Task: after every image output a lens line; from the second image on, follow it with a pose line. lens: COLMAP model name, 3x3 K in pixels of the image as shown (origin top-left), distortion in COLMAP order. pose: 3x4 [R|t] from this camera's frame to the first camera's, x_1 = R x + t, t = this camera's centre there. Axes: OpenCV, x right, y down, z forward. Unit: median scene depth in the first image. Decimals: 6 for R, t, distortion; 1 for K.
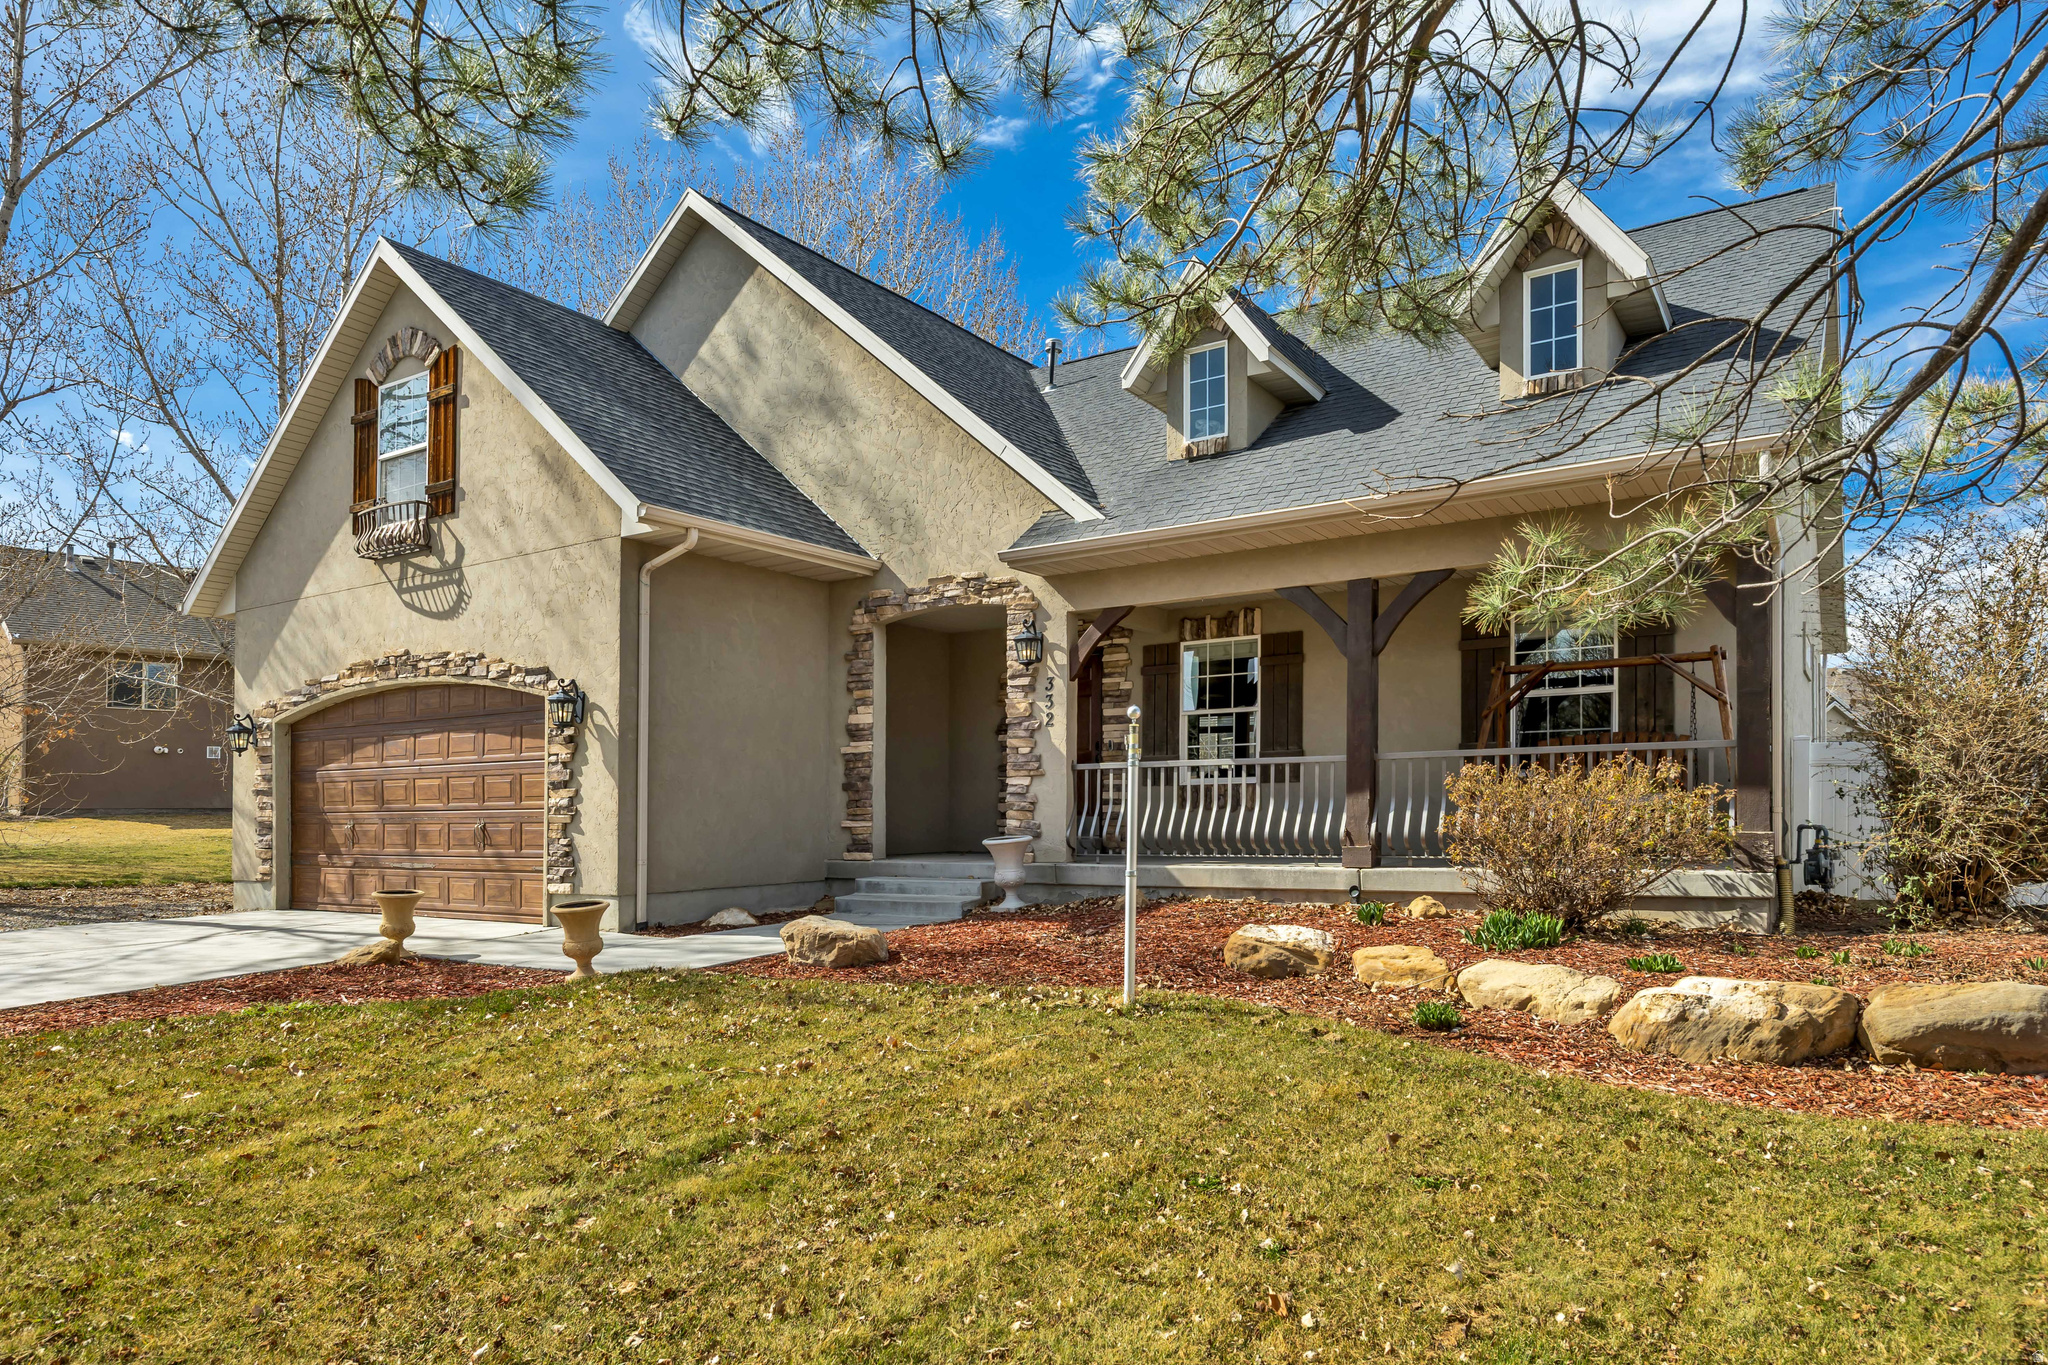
lens RADIAL K [[1275.5, 0, 1031.0], [0, 1275.5, 791.2], [0, 0, 1]] dist [-0.015742, 0.000413]
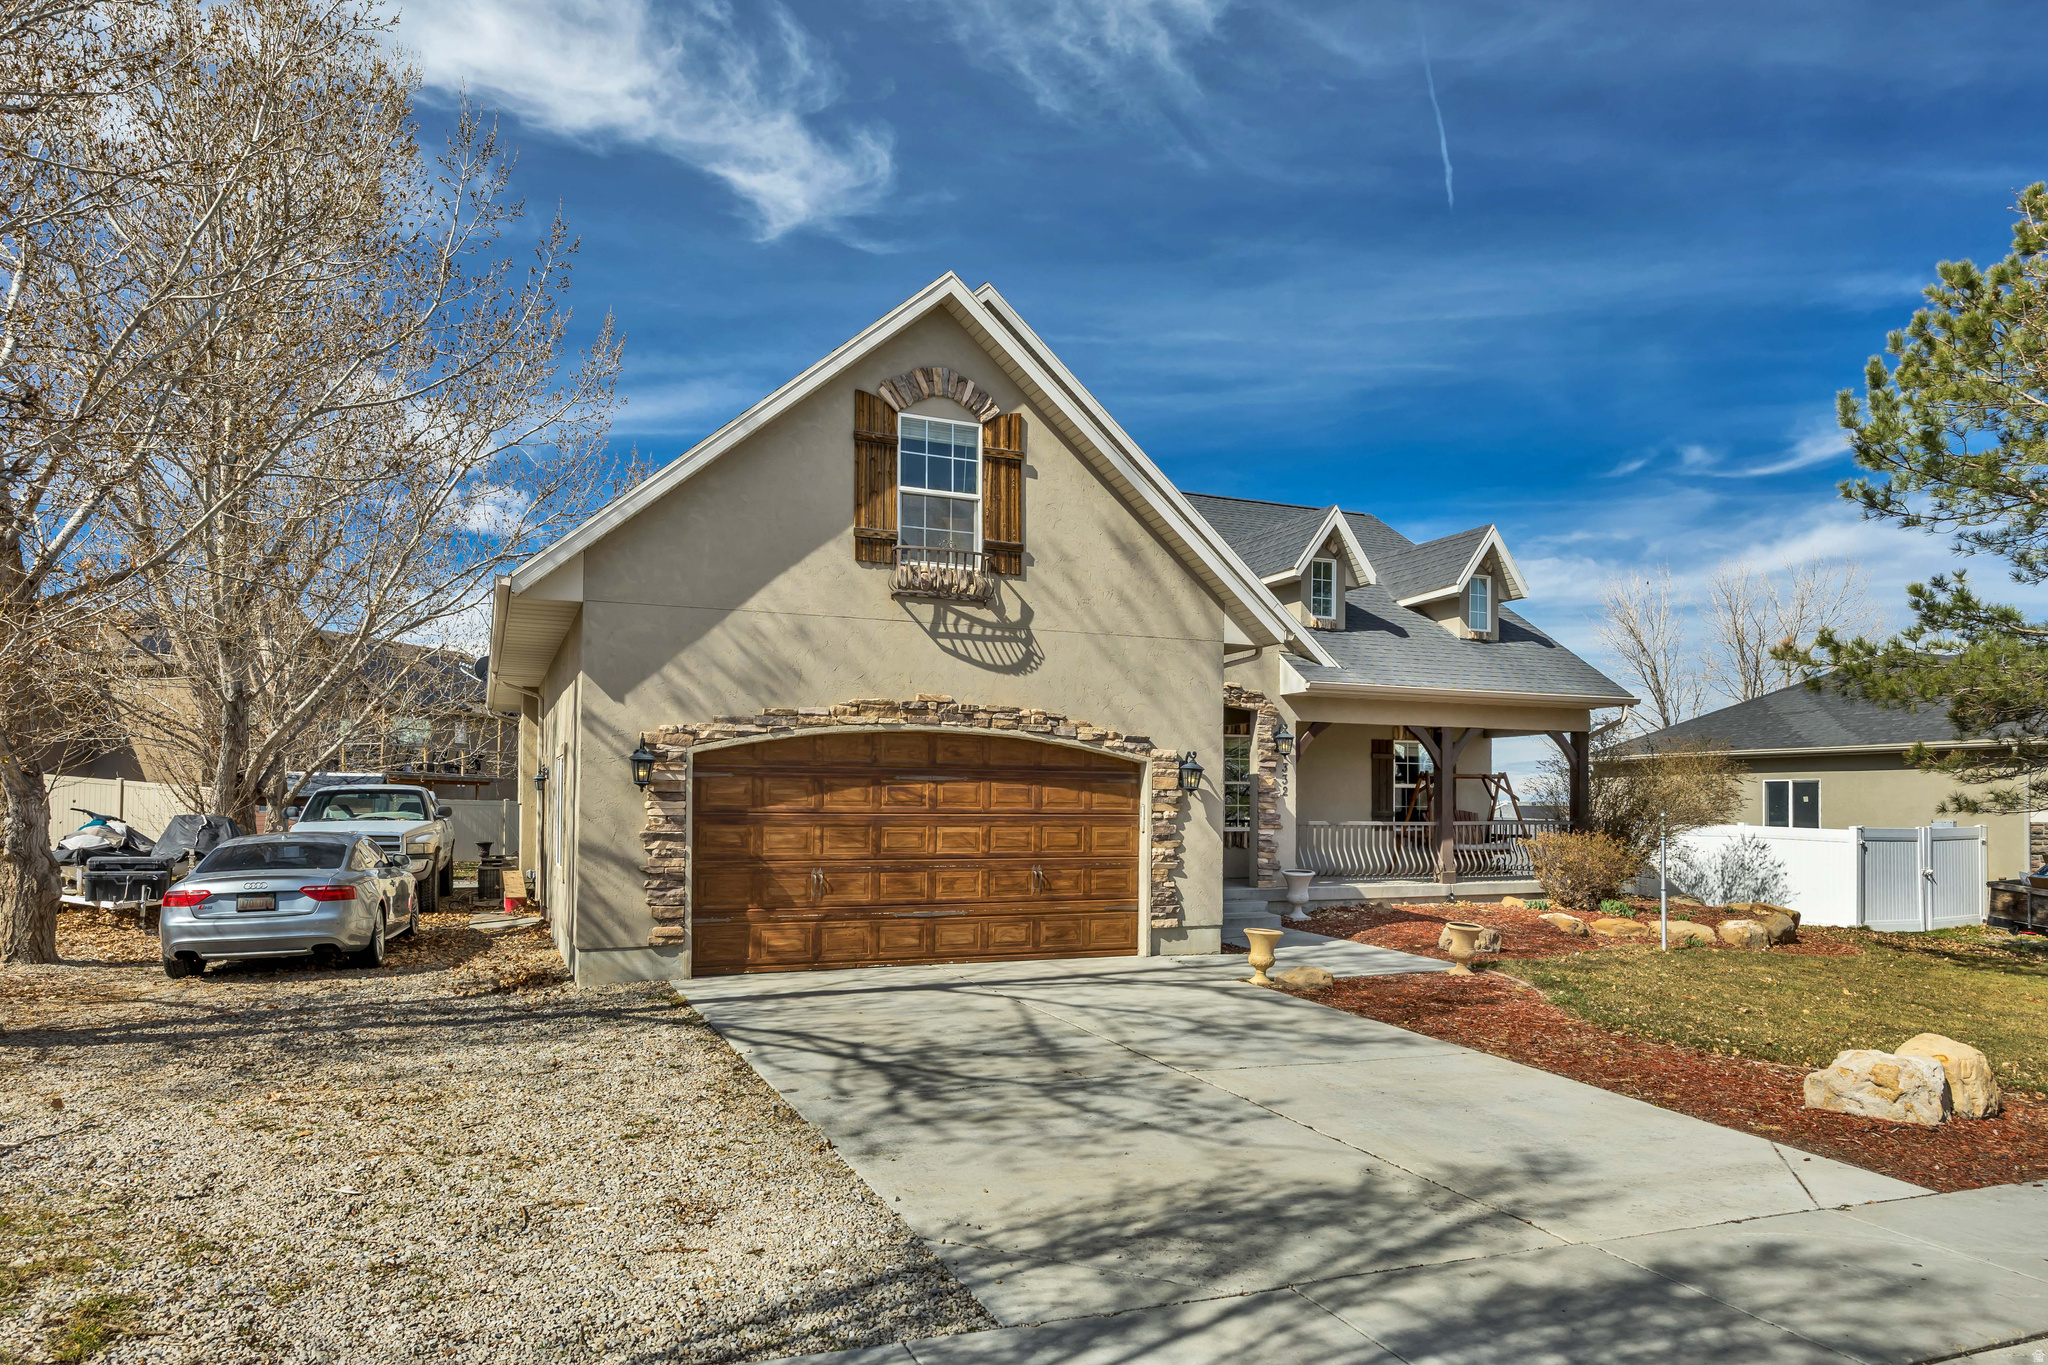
lens RADIAL K [[1239.3, 0, 1024.4], [0, 1239.3, 858.3], [0, 0, 1]] dist [-0.050903, 0.000037]
pose [[0.556720, -0.017741, 0.830510, -1.311885], [-0.025150, 0.998954, 0.038198, -0.024735], [-0.830319, -0.042153, 0.555692, 0.424717]]
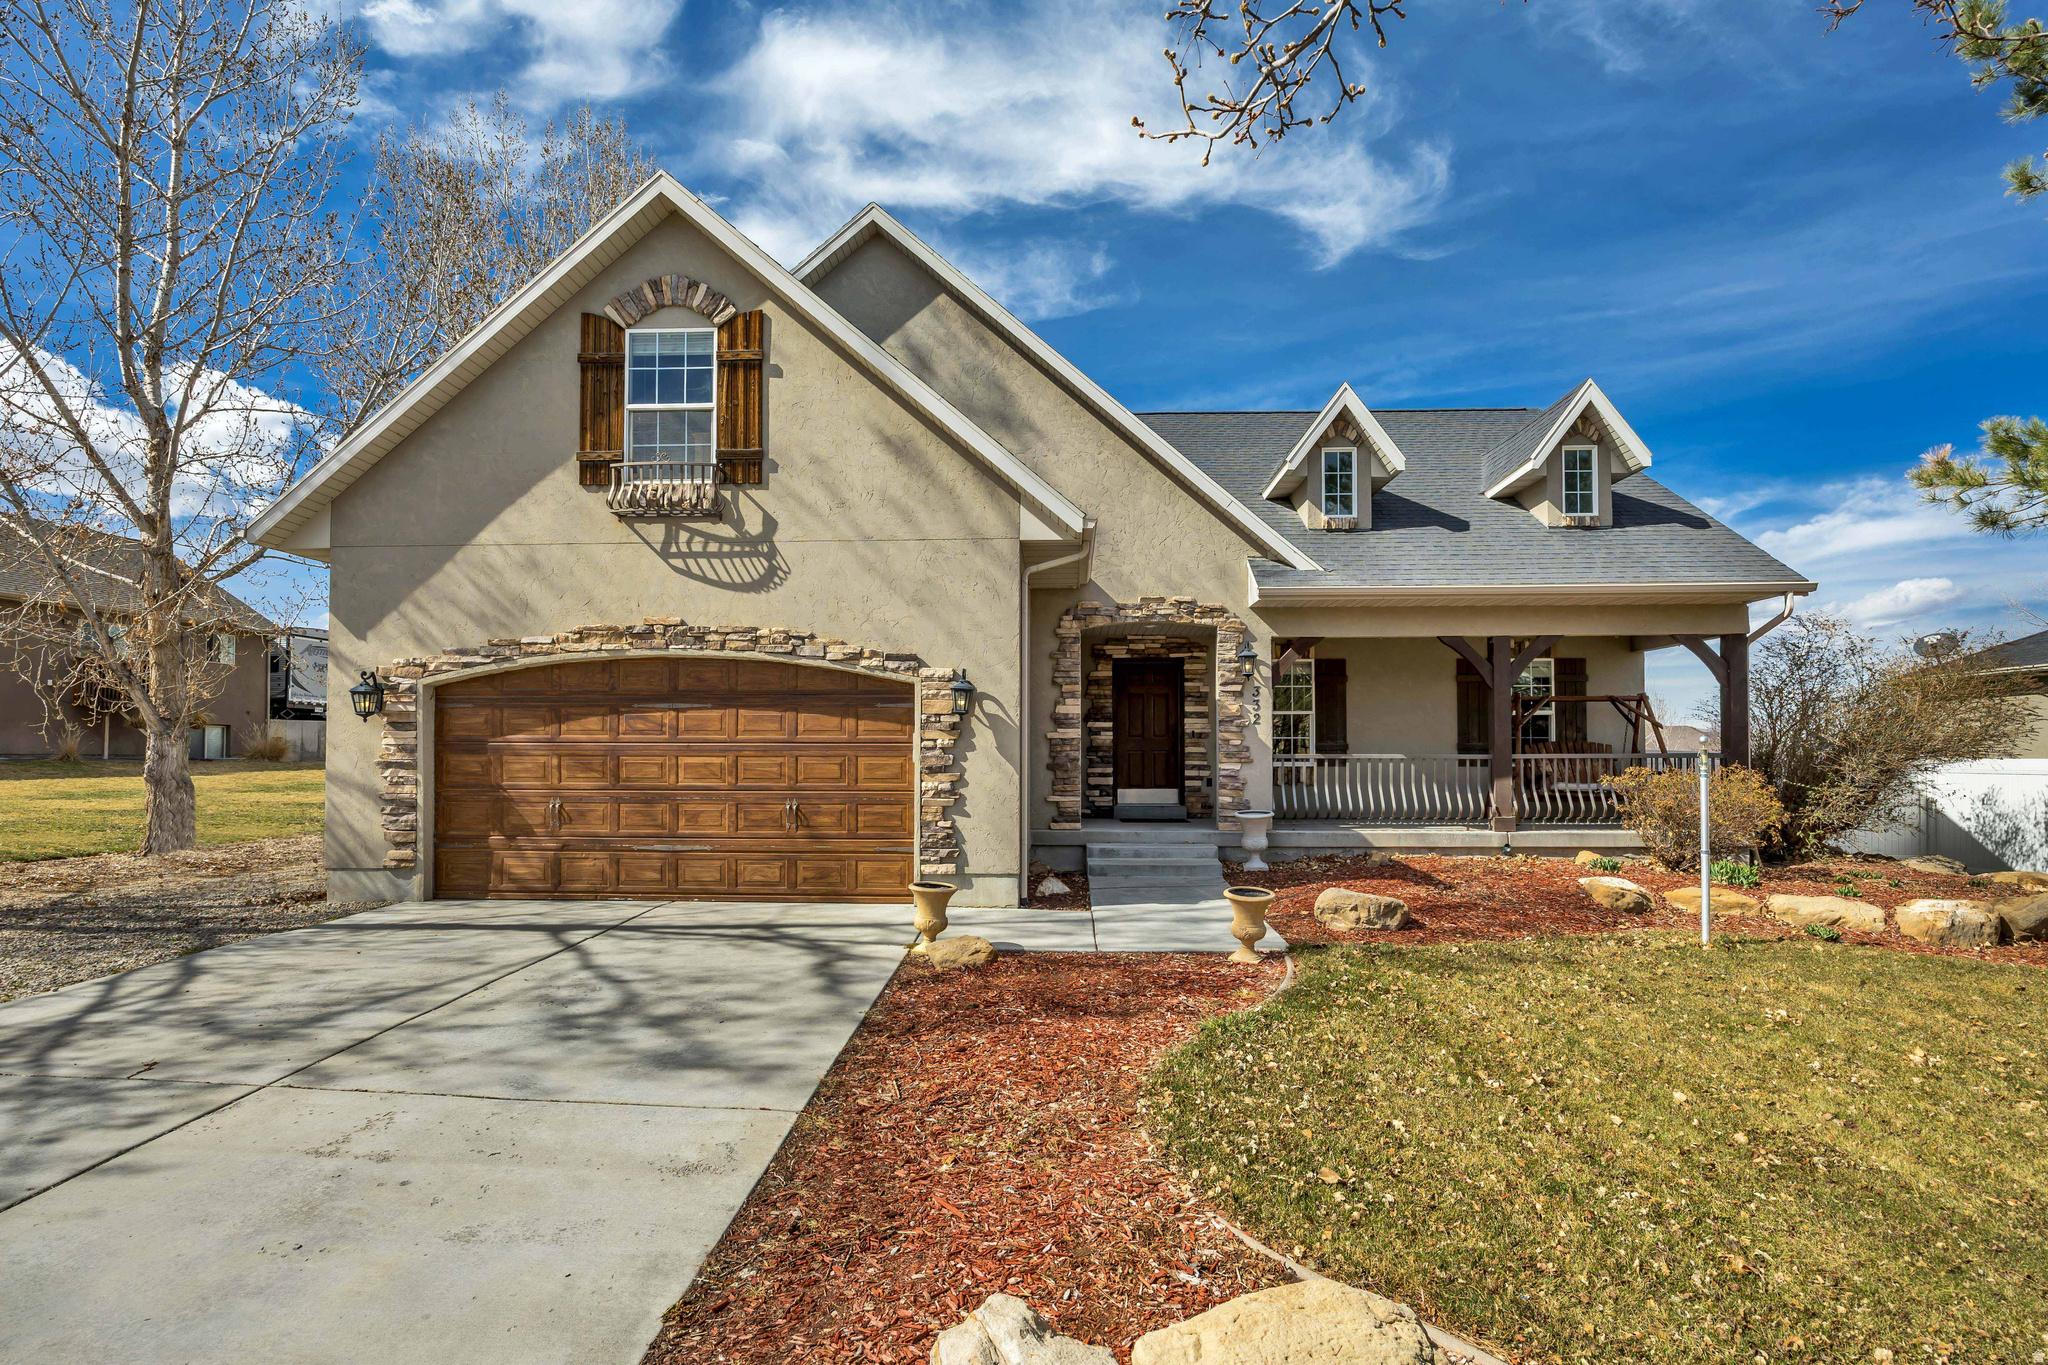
lens RADIAL K [[975.6, 0, 1019.2], [0, 975.6, 766.8], [0, 0, 1]] dist [-0.022652, 0.000149]
pose [[0.861980, 0.006078, 0.506905, -0.663797], [-0.020322, 0.999539, 0.022573, -0.024507], [-0.506534, -0.029759, 0.861706, 0.259164]]
